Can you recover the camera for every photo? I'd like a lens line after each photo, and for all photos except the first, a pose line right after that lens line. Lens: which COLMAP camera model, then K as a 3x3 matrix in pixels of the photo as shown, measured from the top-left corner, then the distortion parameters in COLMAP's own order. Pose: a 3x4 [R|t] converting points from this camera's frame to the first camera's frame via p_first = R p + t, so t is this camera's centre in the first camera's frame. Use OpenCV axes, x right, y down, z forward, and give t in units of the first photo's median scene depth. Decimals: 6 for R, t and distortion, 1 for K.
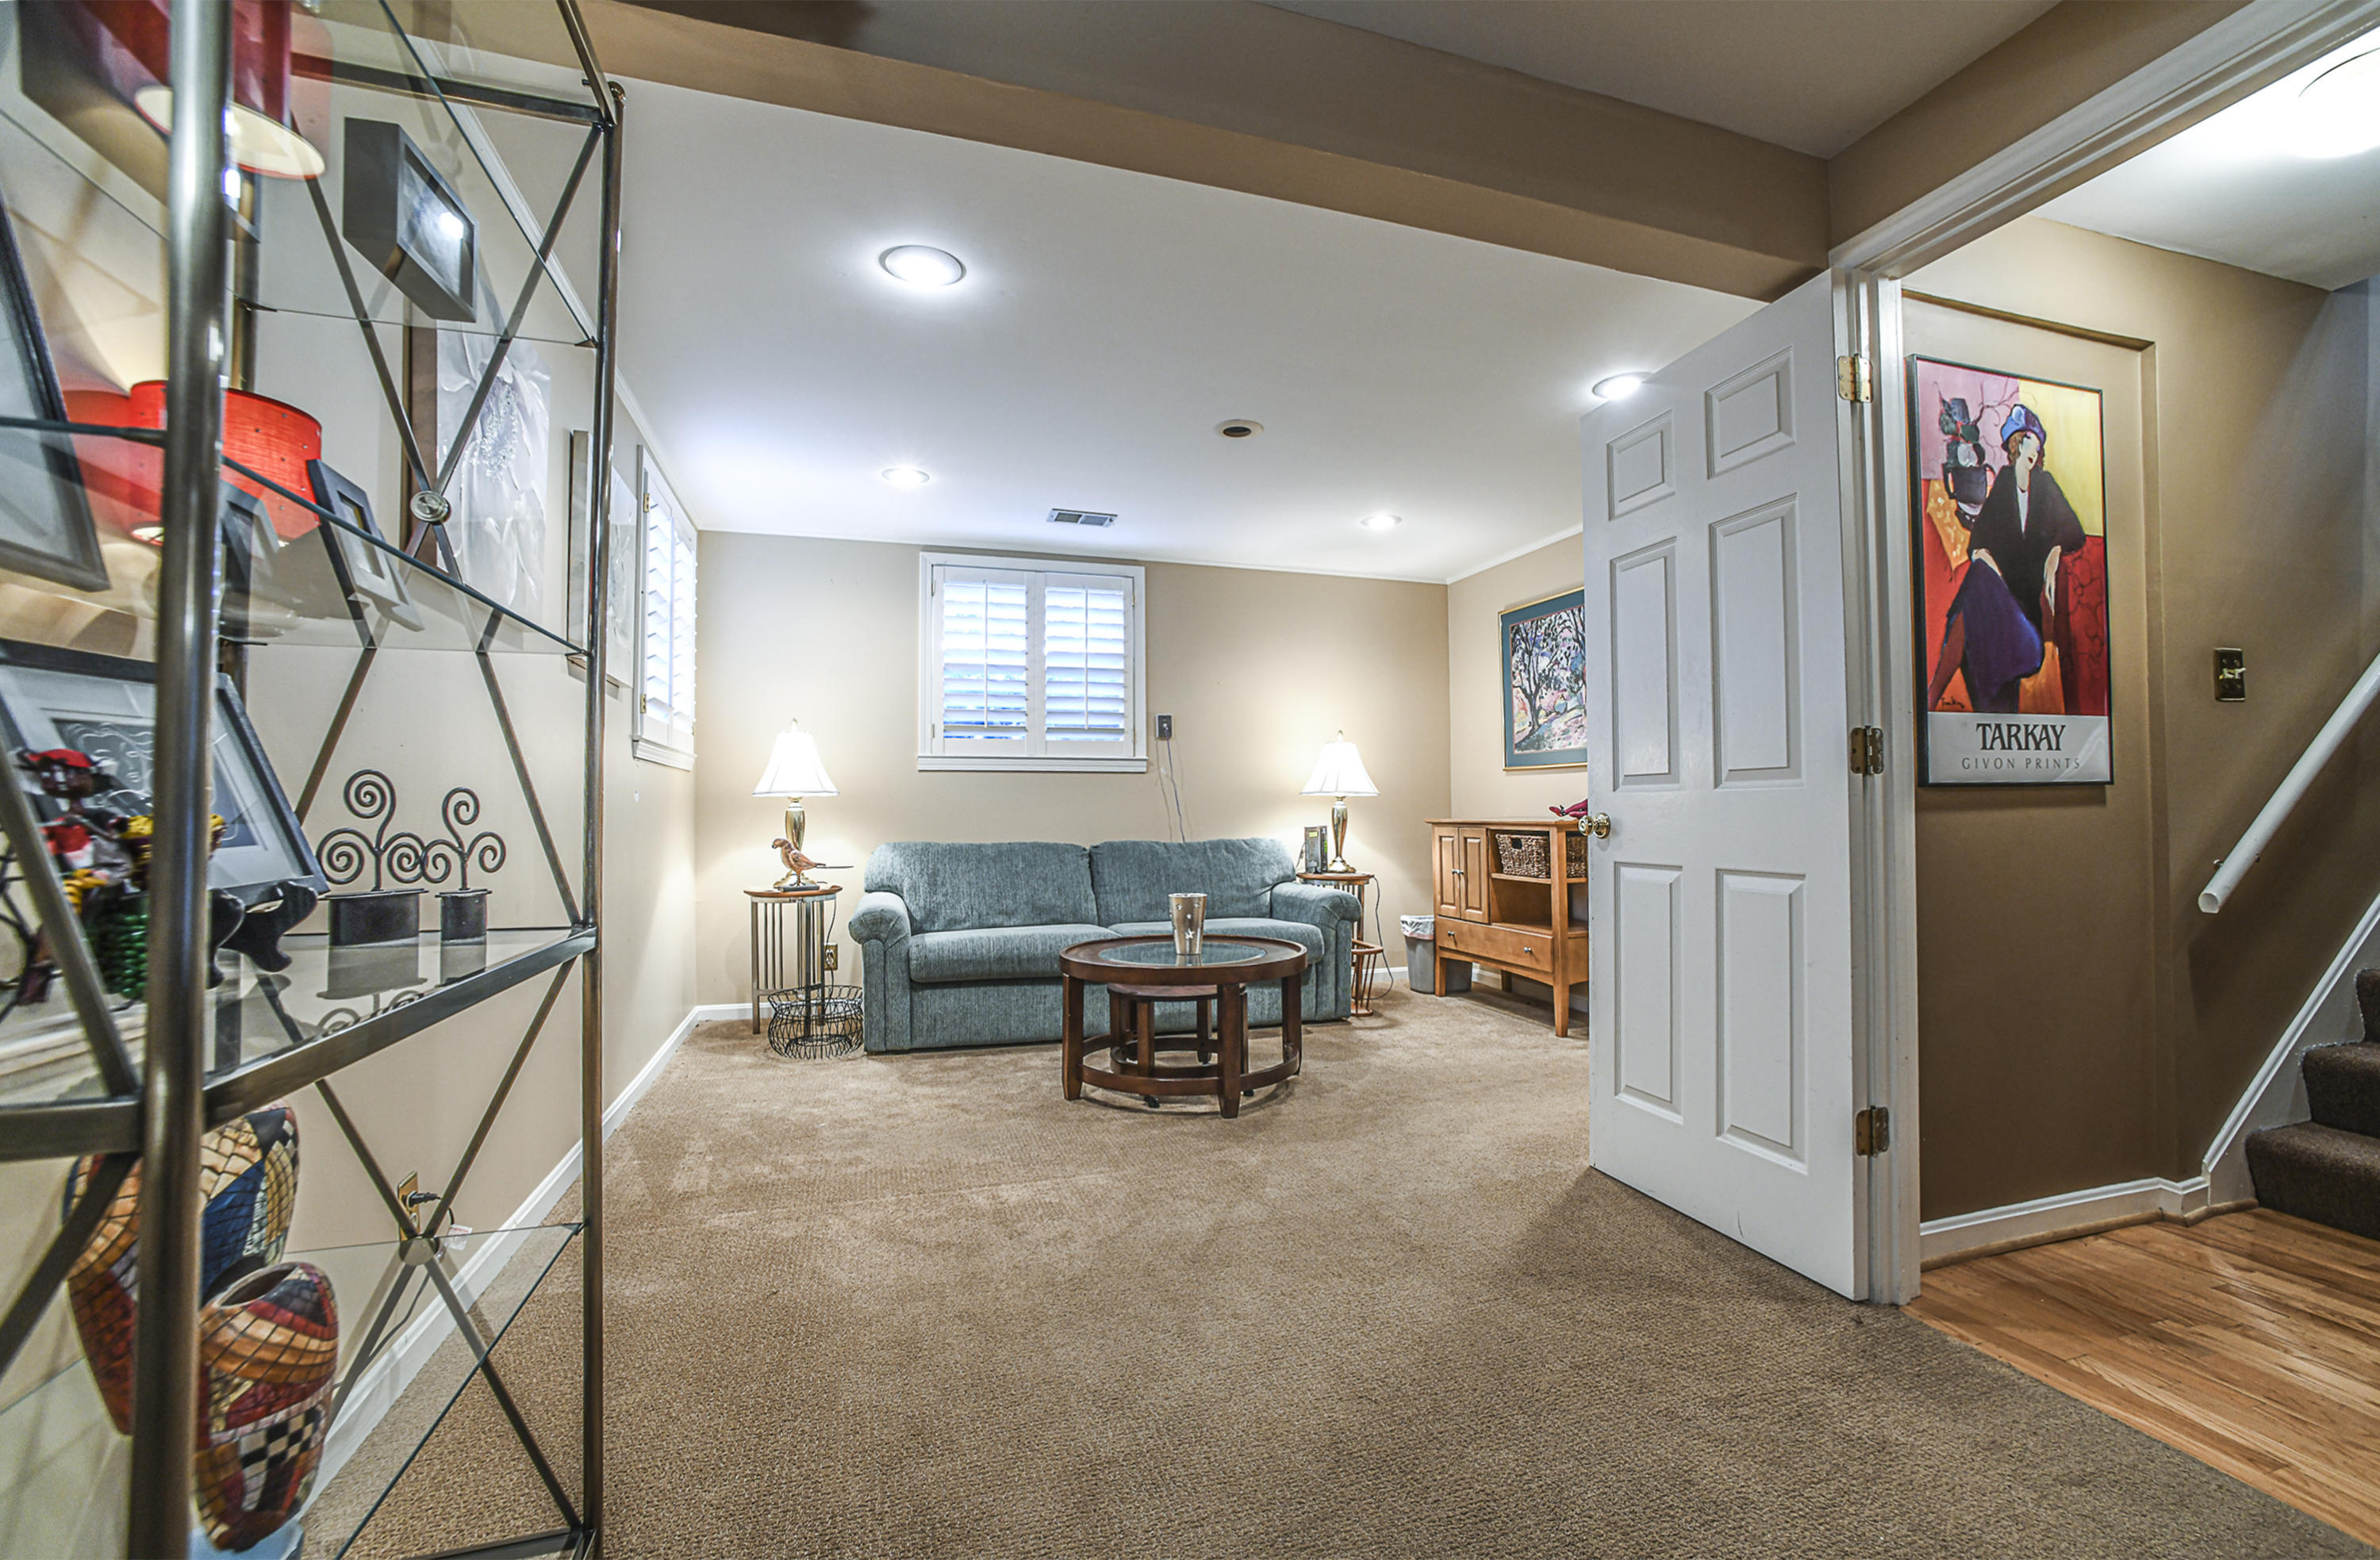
lens RADIAL K [[1007.3, 0, 1201.9], [0, 1007.3, 779.1], [0, 0, 1]] dist [-0.004592, -0.000139]
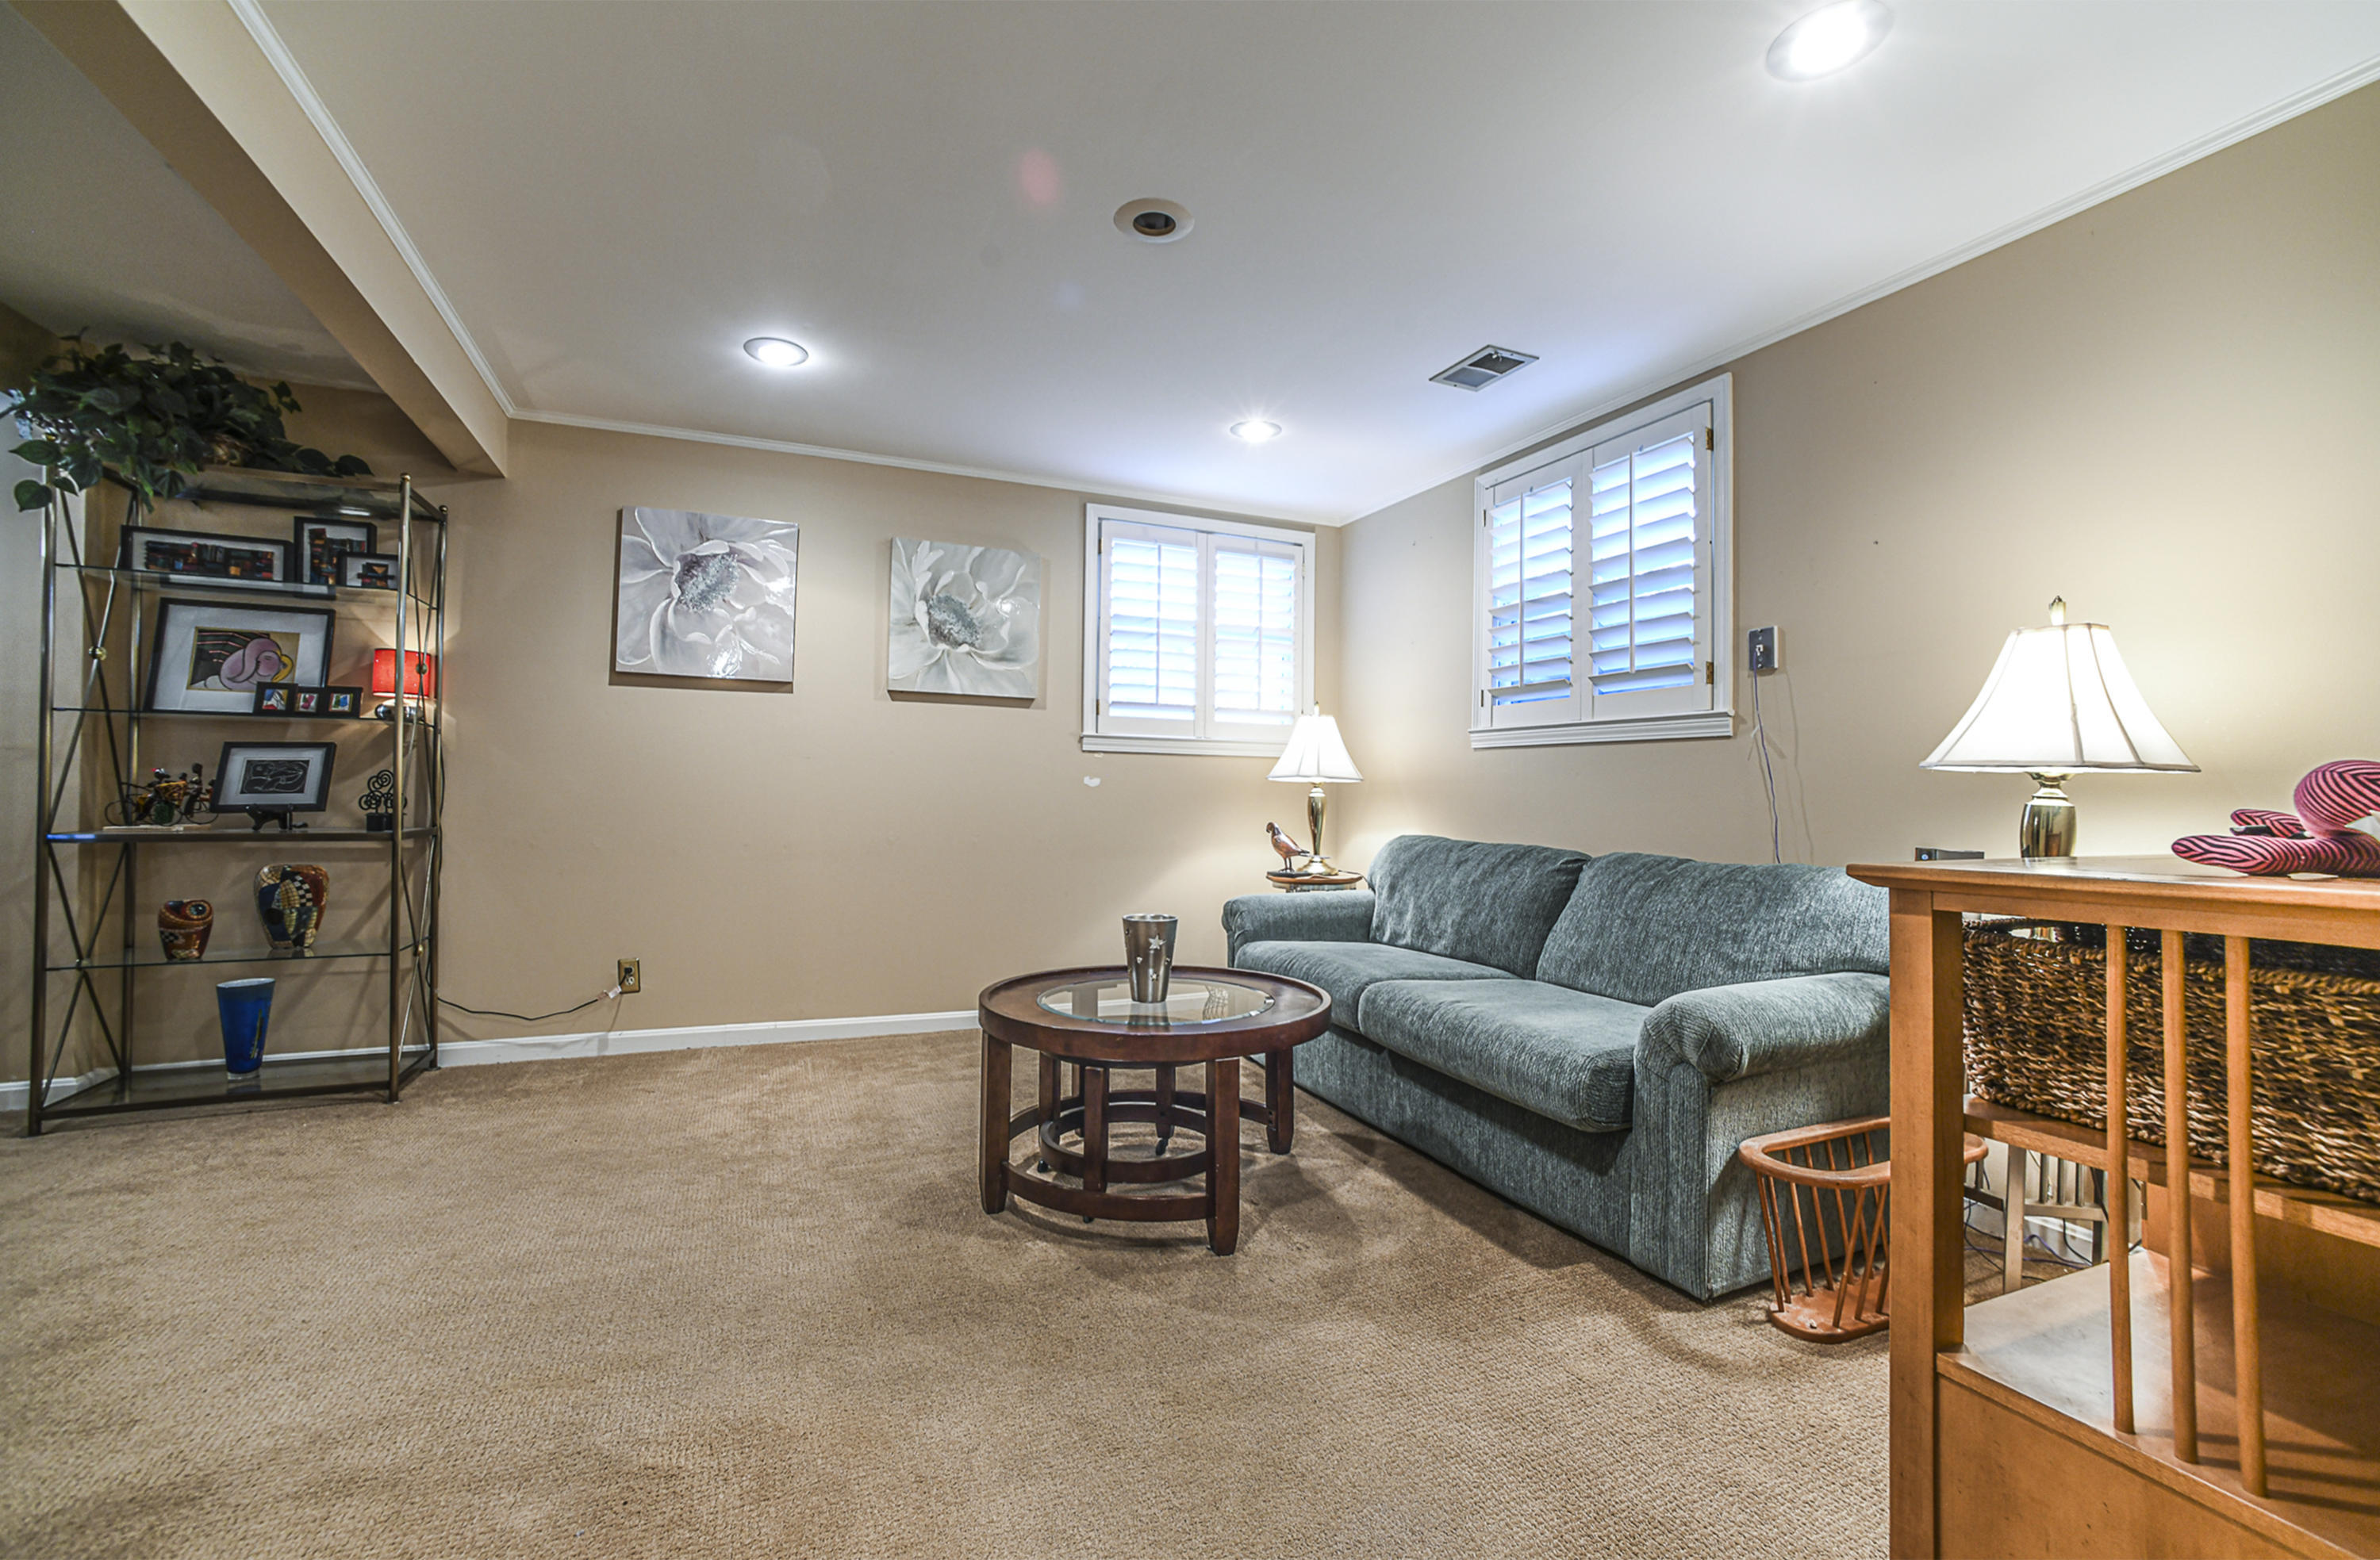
lens RADIAL K [[1007.3, 0, 1203.3], [0, 1007.3, 773.8], [0, 0, 1]] dist [-0.004592, -0.000139]
pose [[0.116330, -0.008858, -0.993171, 0.476086], [0.012901, 0.999889, -0.007407, 0.014152], [0.993127, -0.011951, 0.116432, 0.656920]]
